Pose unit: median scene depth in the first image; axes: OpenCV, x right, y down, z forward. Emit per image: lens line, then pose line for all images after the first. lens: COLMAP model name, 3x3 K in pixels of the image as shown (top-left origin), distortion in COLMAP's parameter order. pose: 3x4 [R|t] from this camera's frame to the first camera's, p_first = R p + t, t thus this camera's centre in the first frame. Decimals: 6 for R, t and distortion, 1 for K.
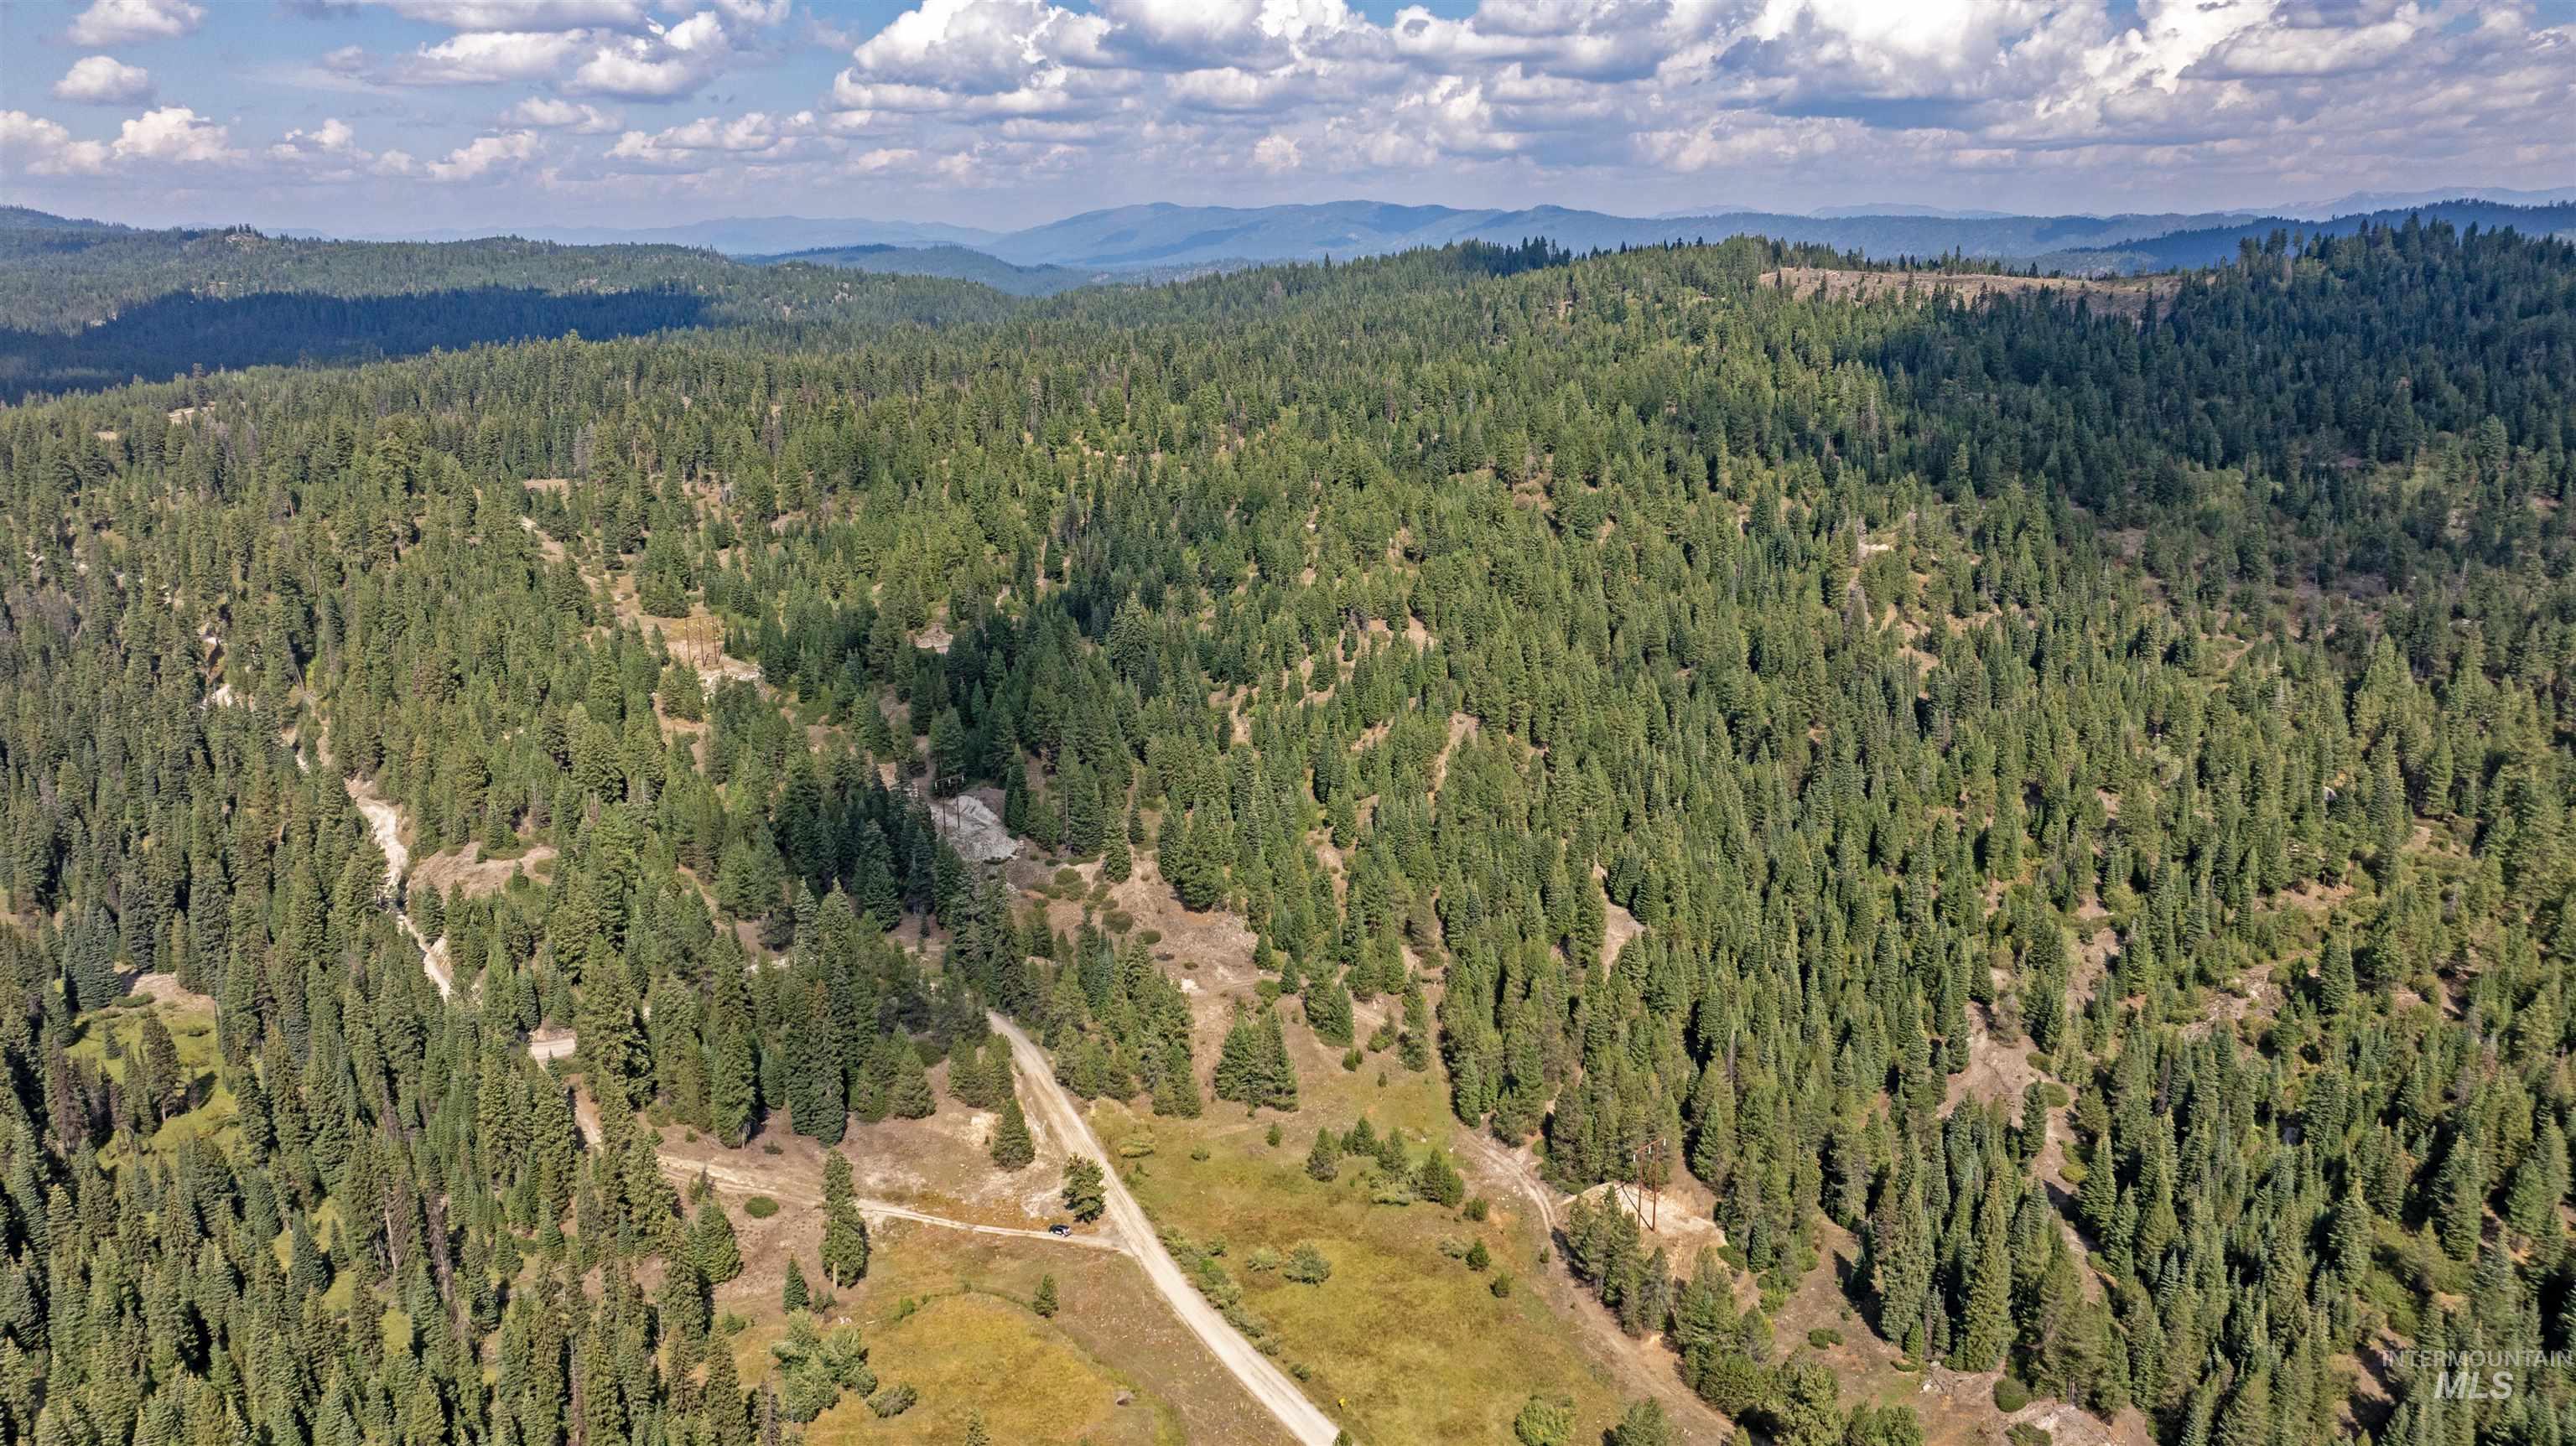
lens RADIAL K [[1798.4, 0, 1305.0], [0, 1798.4, 727.5], [0, 0, 1]] dist [-0.036974, 0.026924]
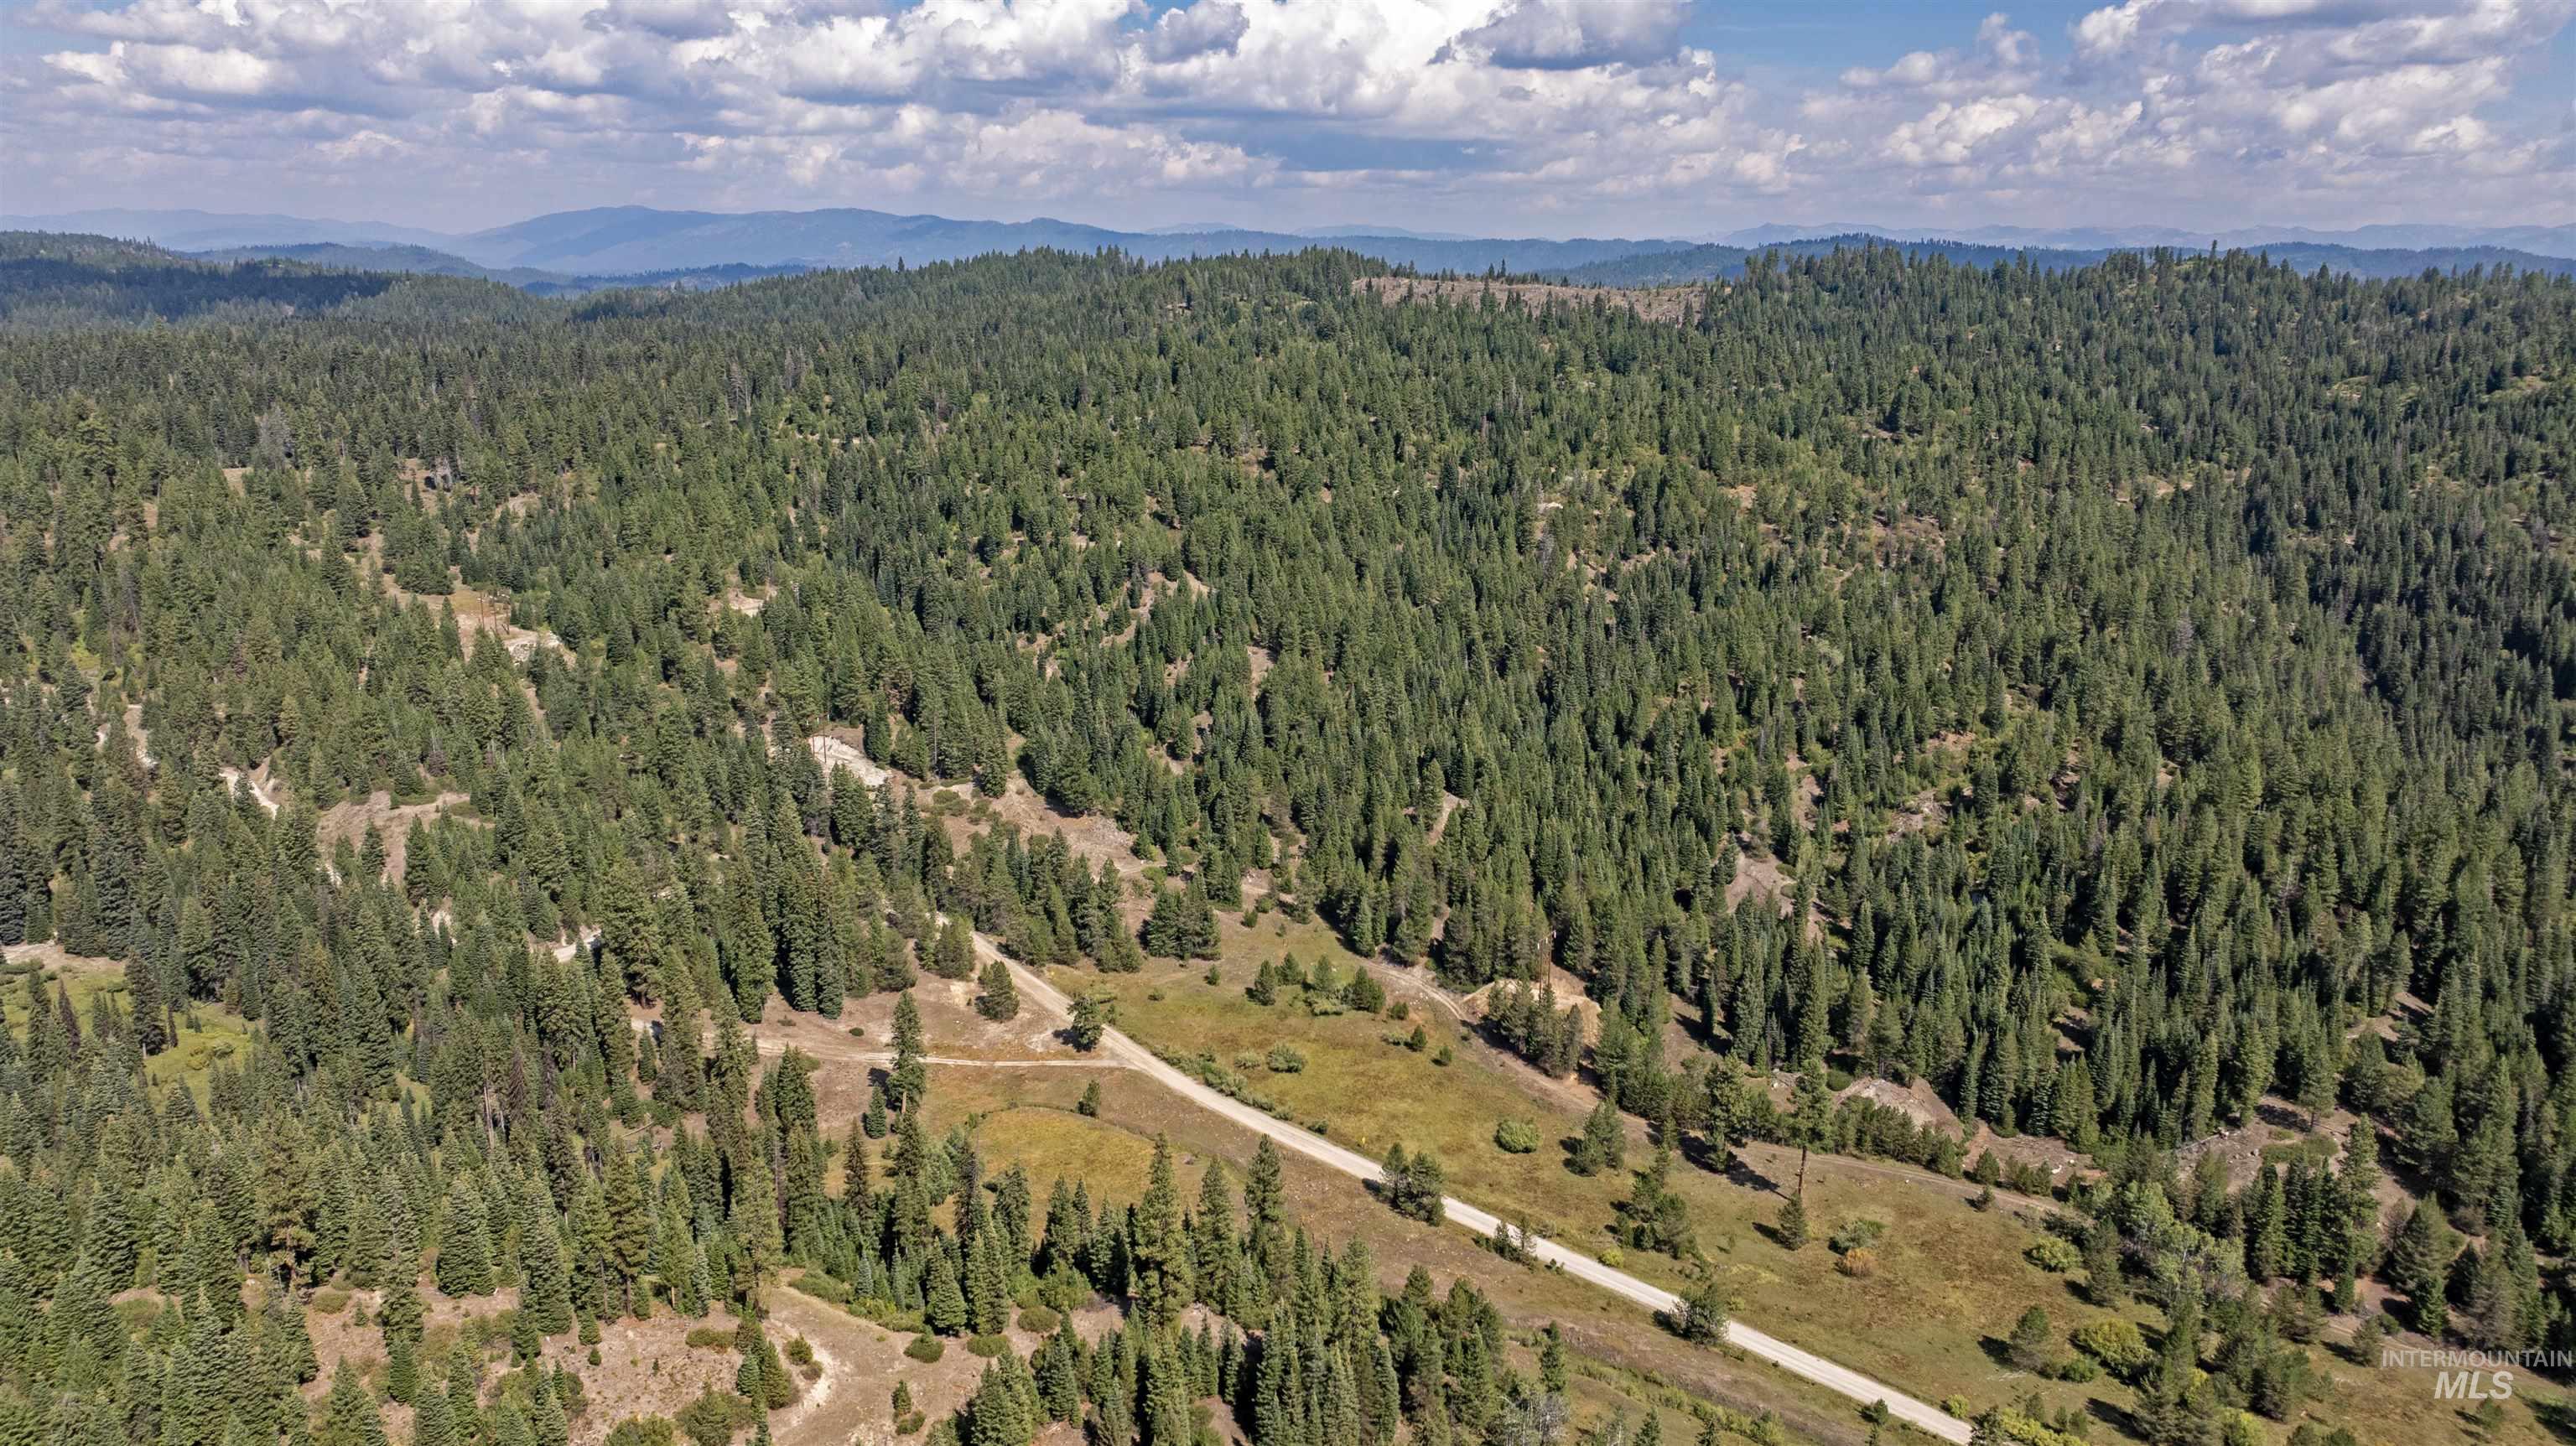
lens RADIAL K [[1798.4, 0, 1280.1], [0, 1798.4, 722.1], [0, 0, 1]] dist [-0.036974, 0.026924]
pose [[0.965484, -0.045822, 0.256401, -0.254639], [0.048257, 0.998830, -0.003208, 0.059753], [-0.255954, 0.015471, 0.966565, -0.159000]]
